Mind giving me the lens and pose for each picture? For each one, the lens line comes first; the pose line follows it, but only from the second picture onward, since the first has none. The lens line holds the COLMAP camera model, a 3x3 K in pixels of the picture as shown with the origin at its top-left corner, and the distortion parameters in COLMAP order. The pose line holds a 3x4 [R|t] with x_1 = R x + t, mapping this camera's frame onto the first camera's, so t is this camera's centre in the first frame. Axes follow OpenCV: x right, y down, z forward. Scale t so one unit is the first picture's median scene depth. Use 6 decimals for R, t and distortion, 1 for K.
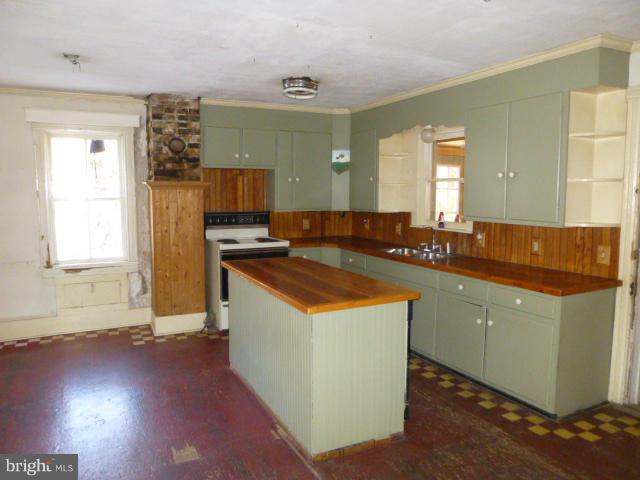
lens RADIAL K [[485.2, 0, 320.0], [0, 485.2, 240.0], [0, 0, 1]] dist [-0.097693, 0.118961]
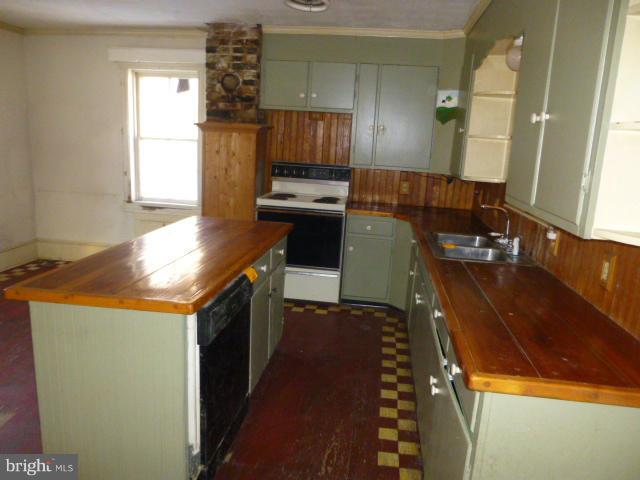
lens RADIAL K [[485.2, 0, 320.0], [0, 485.2, 240.0], [0, 0, 1]] dist [-0.097693, 0.118961]
pose [[0.827137, 0.159297, -0.538951, 0.361770], [-0.111342, 0.986428, 0.120679, -0.034274], [0.550860, -0.039810, 0.833648, 0.336579]]
